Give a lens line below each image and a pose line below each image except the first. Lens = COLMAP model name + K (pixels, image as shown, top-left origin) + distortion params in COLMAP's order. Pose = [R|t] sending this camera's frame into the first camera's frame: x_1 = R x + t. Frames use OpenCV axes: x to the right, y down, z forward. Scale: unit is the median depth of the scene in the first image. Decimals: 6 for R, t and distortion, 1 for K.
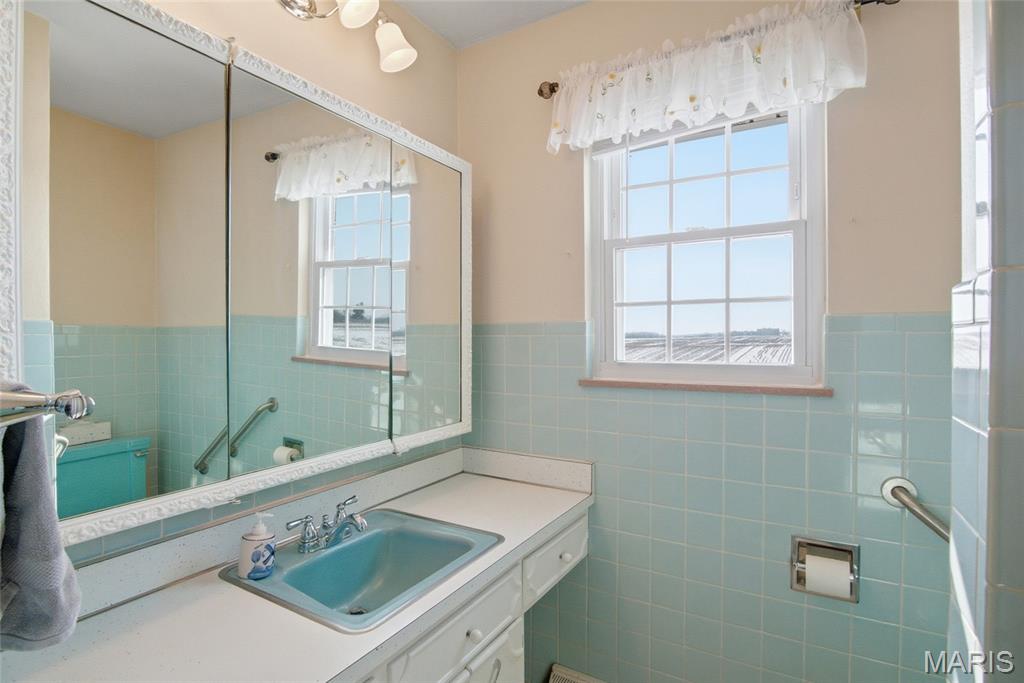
lens RADIAL K [[510.3, 0, 506.1], [0, 510.3, 346.0], [0, 0, 1]] dist [-0.019357, -0.000662]
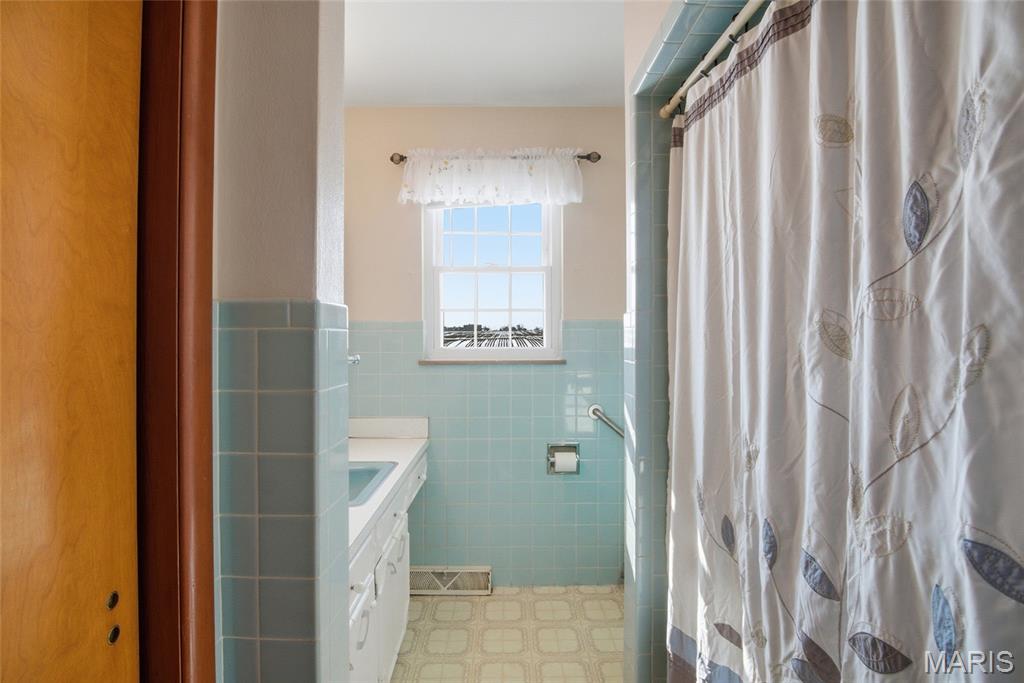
lens RADIAL K [[510.3, 0, 512.8], [0, 510.3, 338.2], [0, 0, 1]] dist [-0.019357, -0.000662]
pose [[0.849813, -0.005749, 0.527053, -0.472861], [0.008963, 0.999954, -0.003545, 0.010018], [-0.527008, 0.007736, 0.849825, -0.453051]]
